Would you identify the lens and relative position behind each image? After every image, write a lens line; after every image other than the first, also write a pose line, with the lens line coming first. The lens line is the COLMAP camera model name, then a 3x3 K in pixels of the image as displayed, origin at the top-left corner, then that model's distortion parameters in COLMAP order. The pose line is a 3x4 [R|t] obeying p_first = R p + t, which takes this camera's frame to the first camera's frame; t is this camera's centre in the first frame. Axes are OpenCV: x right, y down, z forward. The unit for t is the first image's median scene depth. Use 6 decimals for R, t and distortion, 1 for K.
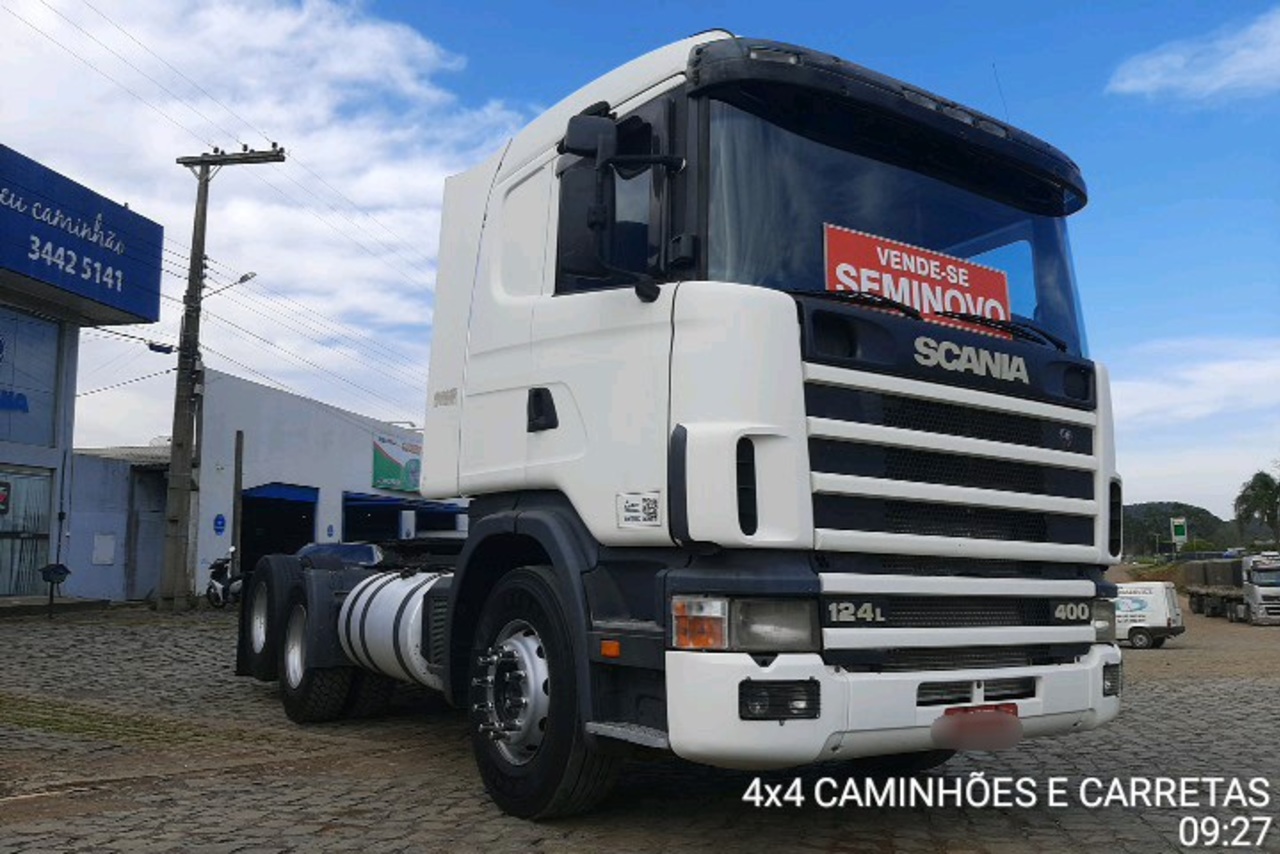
lens RADIAL K [[1030.0, 0, 654.5], [0, 1030.0, 429.8], [0, 0, 1]] dist [0.054992, -0.112602]
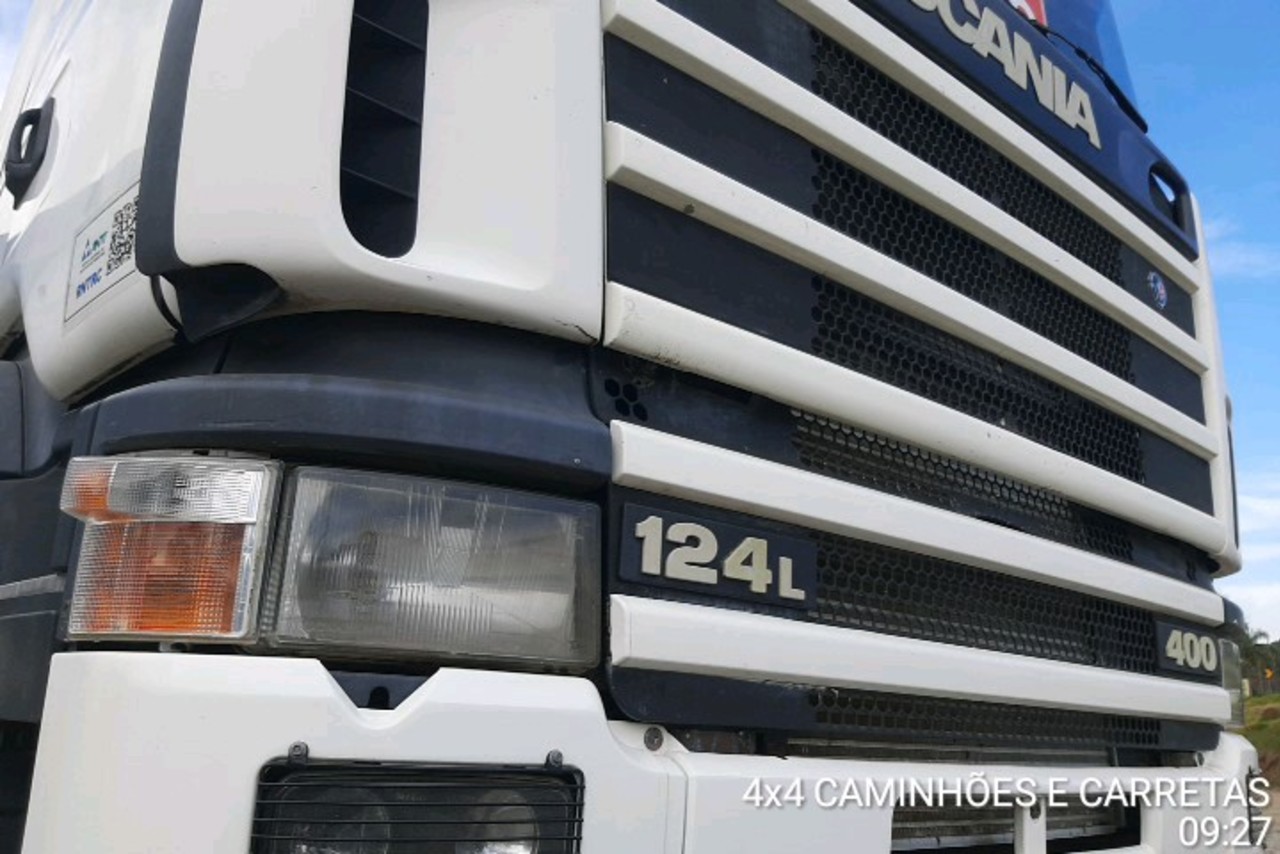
lens RADIAL K [[1010.4, 0, 640.0], [0, 1010.4, 427.0], [0, 0, 1]] dist [0.008428, -0.001249]
pose [[0.992327, 0.065298, 0.104989, 0.123610], [-0.050561, 0.989230, -0.137362, 0.165679], [-0.112828, 0.130999, 0.984941, 0.633258]]
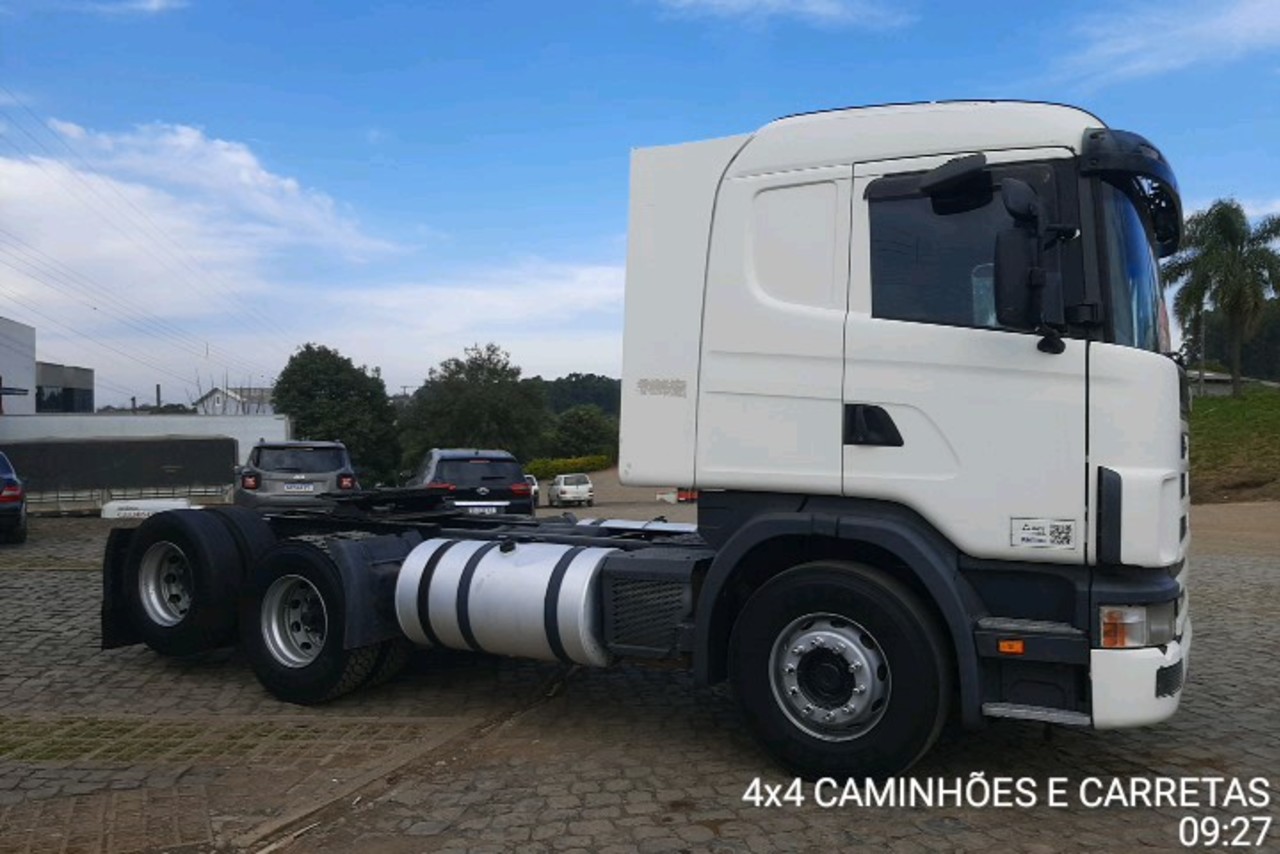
lens RADIAL K [[1030.0, 0, 654.5], [0, 1030.0, 429.8], [0, 0, 1]] dist [0.054992, -0.112602]
pose [[0.864781, 0.000494, 0.502149, -0.963127], [-0.066238, 0.991374, 0.113097, -0.138461], [-0.497762, -0.131066, 0.857354, 0.207424]]
